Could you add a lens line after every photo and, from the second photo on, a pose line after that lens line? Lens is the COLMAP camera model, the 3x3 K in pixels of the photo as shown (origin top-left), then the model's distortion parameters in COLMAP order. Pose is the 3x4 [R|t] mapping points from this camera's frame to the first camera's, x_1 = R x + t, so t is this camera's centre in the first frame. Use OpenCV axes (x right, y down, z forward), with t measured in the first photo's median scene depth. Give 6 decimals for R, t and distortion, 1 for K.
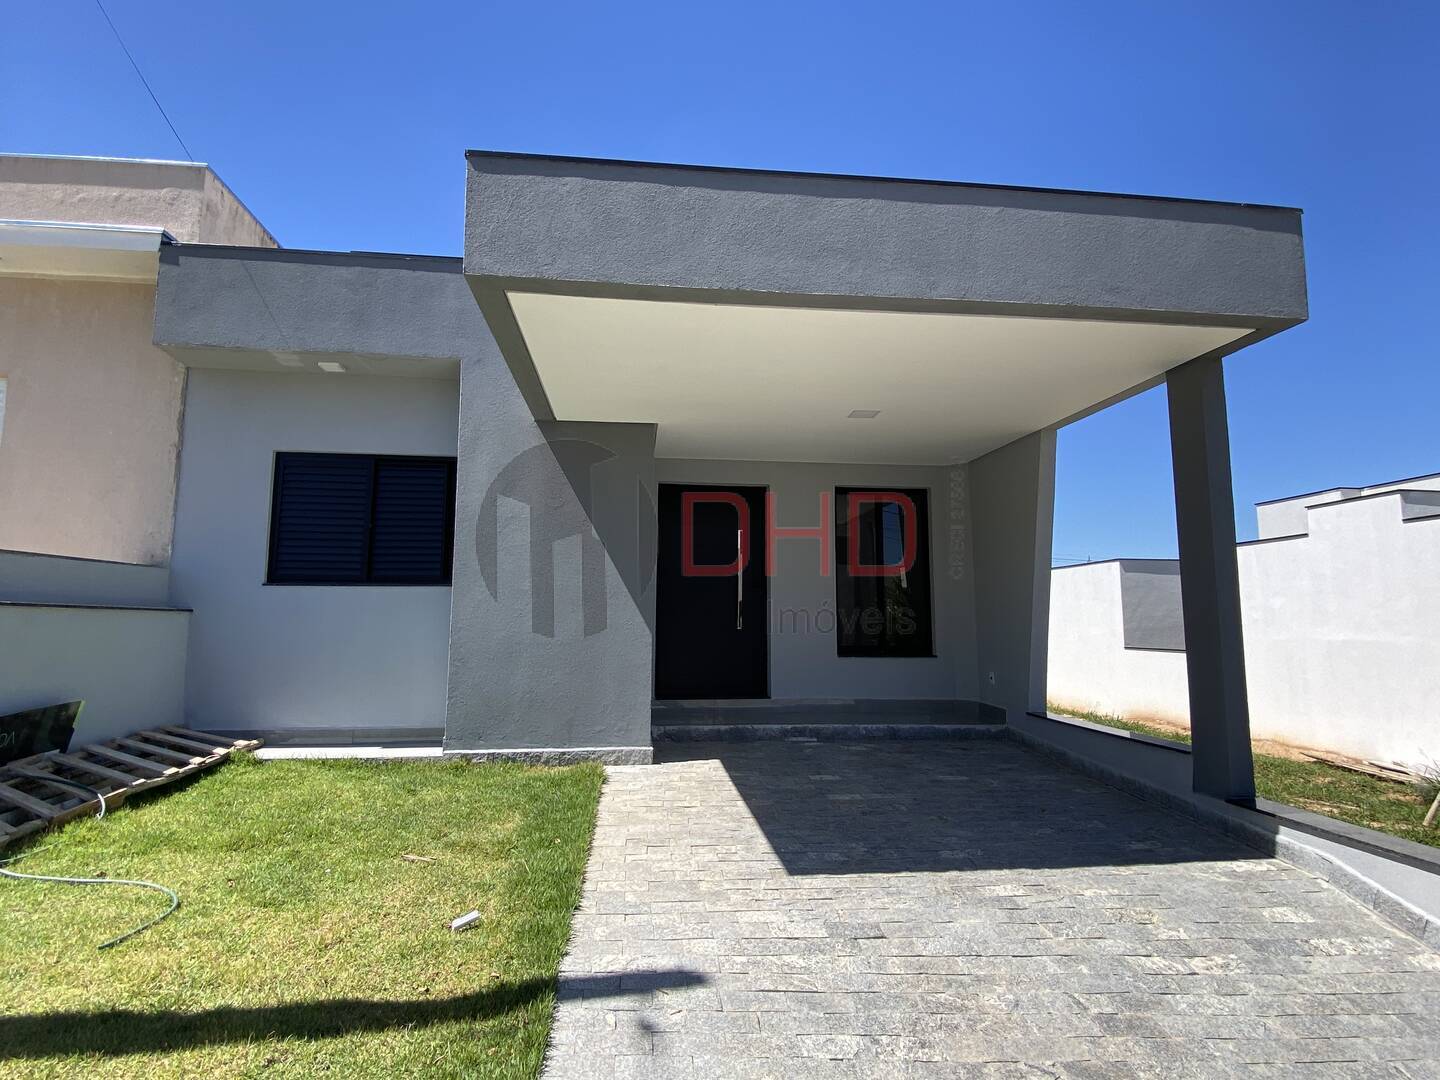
lens RADIAL K [[768.7, 0, 705.8], [0, 768.7, 528.8], [0, 0, 1]] dist [0.024194, -0.023347]
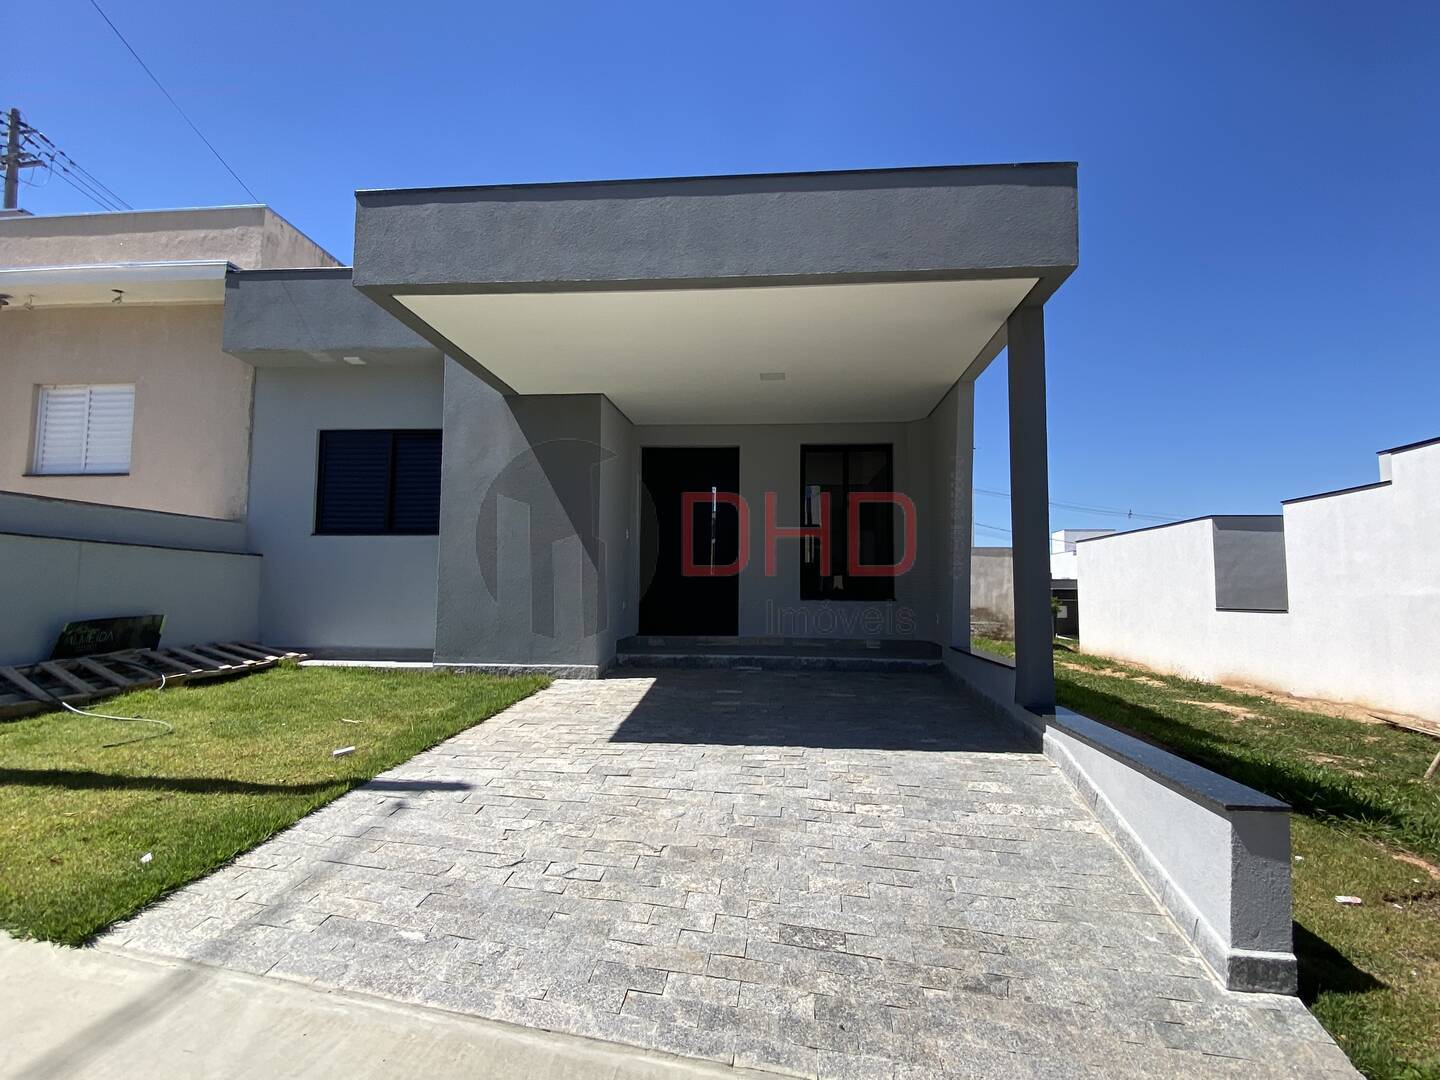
lens RADIAL K [[768.7, 0, 716.2], [0, 768.7, 533.3], [0, 0, 1]] dist [0.024194, -0.023347]
pose [[0.980667, -0.013490, -0.195221, 0.353366], [0.020746, 0.999166, 0.035169, 0.040459], [0.194584, -0.038539, 0.980129, -0.130398]]
